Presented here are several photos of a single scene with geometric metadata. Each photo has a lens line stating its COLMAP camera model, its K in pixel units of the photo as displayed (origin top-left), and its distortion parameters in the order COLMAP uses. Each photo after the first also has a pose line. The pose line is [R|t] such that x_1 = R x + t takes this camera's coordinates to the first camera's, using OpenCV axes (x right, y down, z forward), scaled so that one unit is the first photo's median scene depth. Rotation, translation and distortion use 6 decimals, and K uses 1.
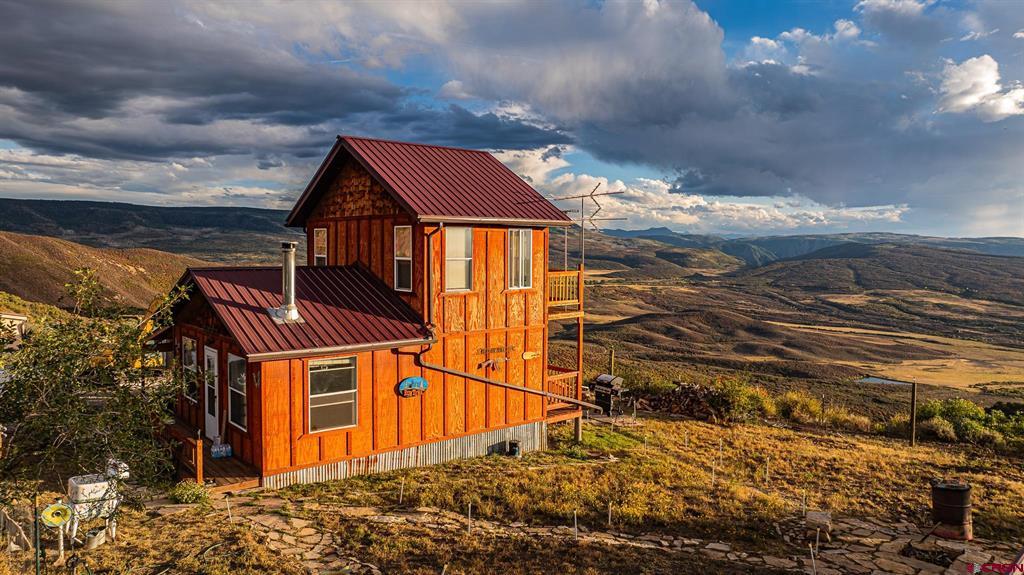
lens RADIAL K [[729.2, 0, 514.8], [0, 729.2, 286.5], [0, 0, 1]] dist [-0.024562, 0.027122]
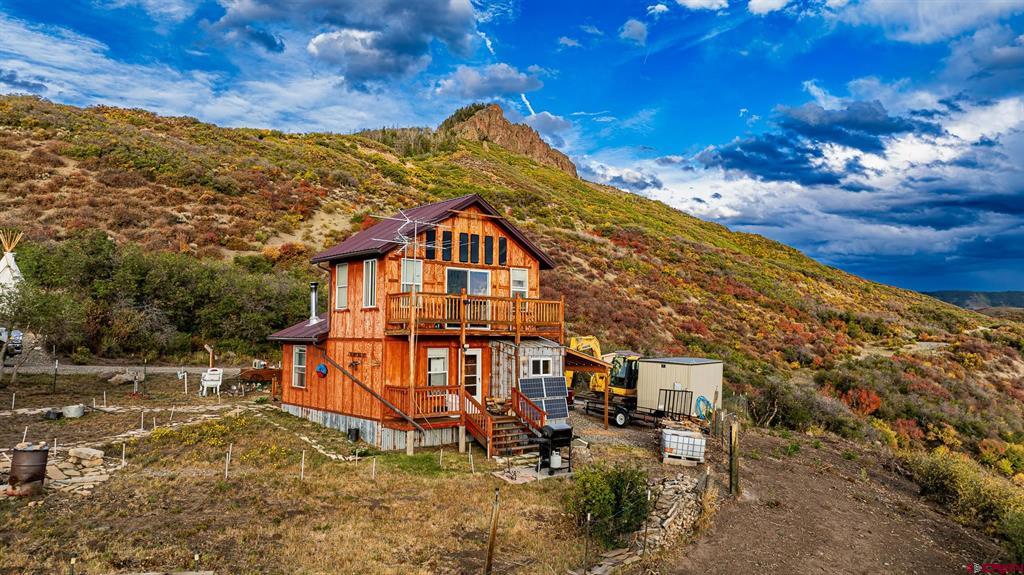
lens RADIAL K [[729.2, 0, 514.8], [0, 729.2, 286.5], [0, 0, 1]] dist [-0.024562, 0.027122]
pose [[0.007355, -0.071766, -0.997394, 1.265020], [-0.065126, 0.995269, -0.072093, 0.040211], [0.997850, 0.065487, 0.002647, 1.246723]]
